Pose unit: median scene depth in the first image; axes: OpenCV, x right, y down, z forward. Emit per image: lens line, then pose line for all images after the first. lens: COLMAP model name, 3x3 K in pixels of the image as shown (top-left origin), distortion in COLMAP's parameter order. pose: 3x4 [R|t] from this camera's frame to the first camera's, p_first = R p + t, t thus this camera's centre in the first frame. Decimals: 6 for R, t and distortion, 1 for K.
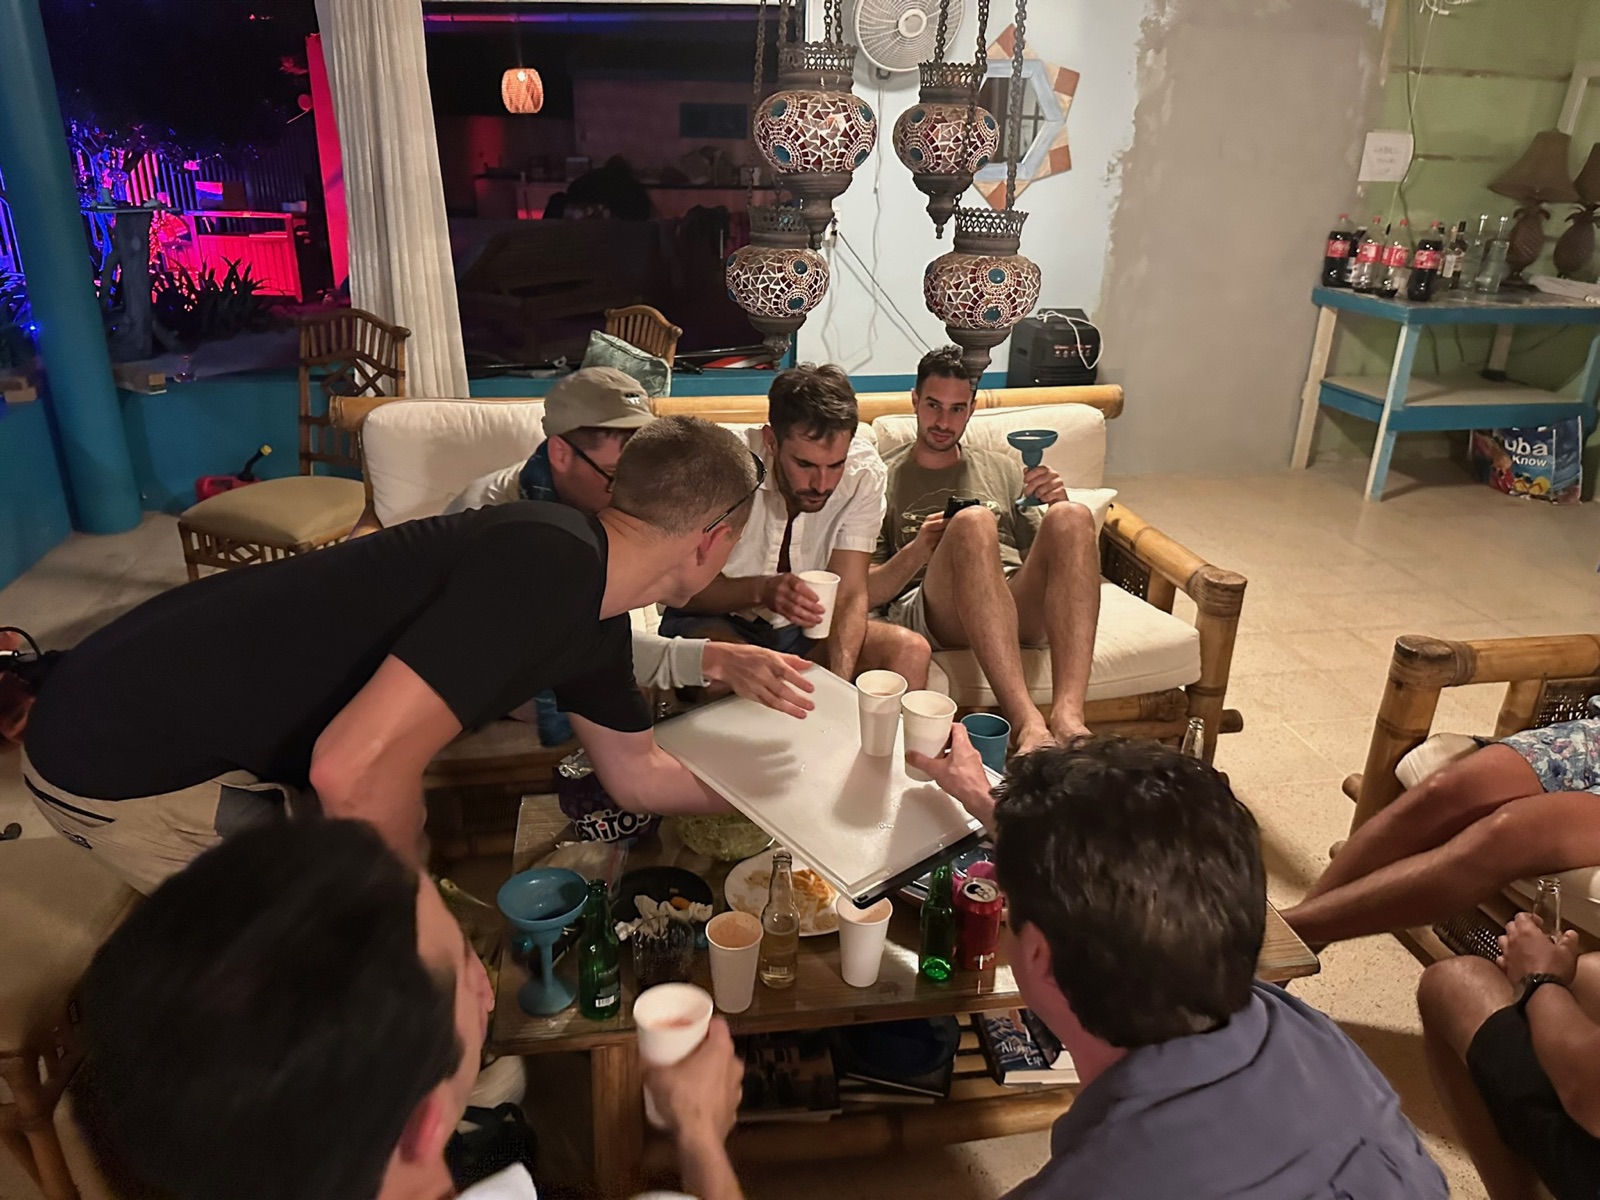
lens RADIAL K [[1140.5, 0, 793.0], [0, 1140.5, 606.3], [0, 0, 1]] dist [-0.010591, -0.002120]
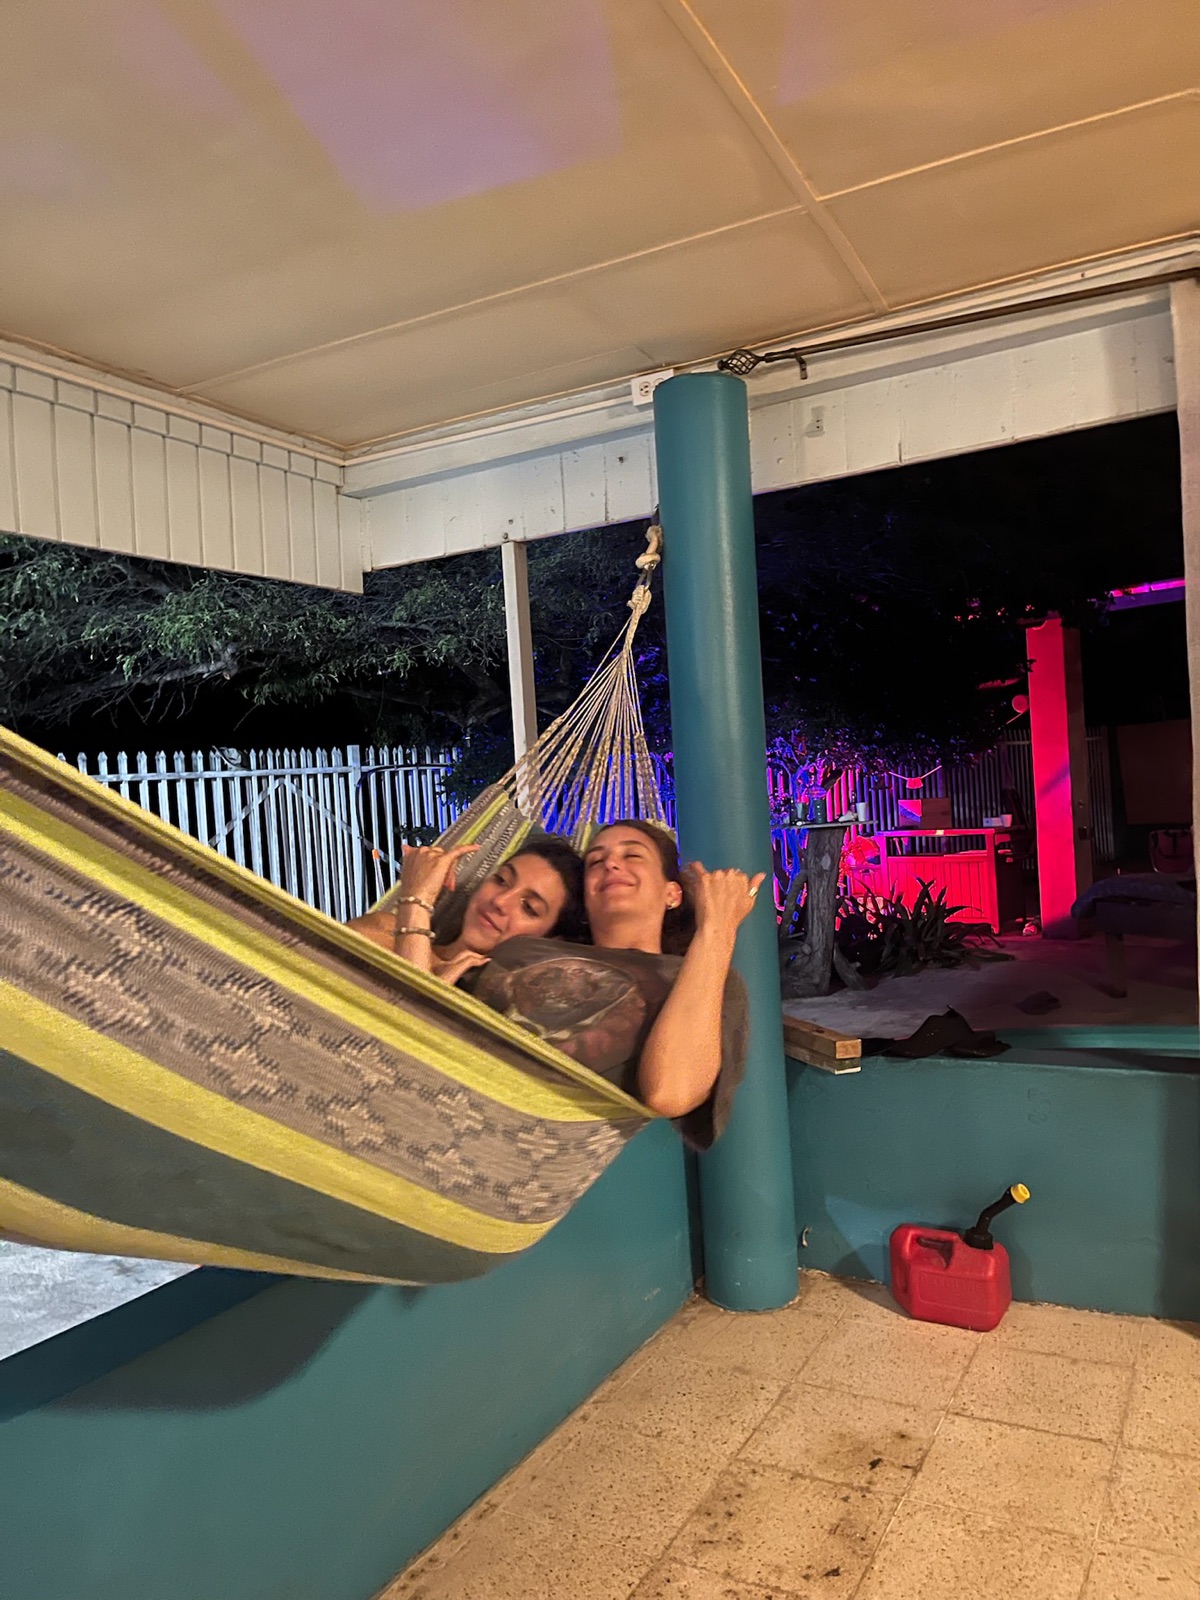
lens RADIAL K [[1209.3, 0, 597.9], [0, 1209.3, 800.8], [0, 0, 1]] dist [0.016110, 0.001839]
pose [[0.775589, -0.062576, -0.628129, -0.117540], [-0.169925, 0.937645, -0.303228, -0.048941], [0.607937, 0.341915, 0.716594, 0.194598]]
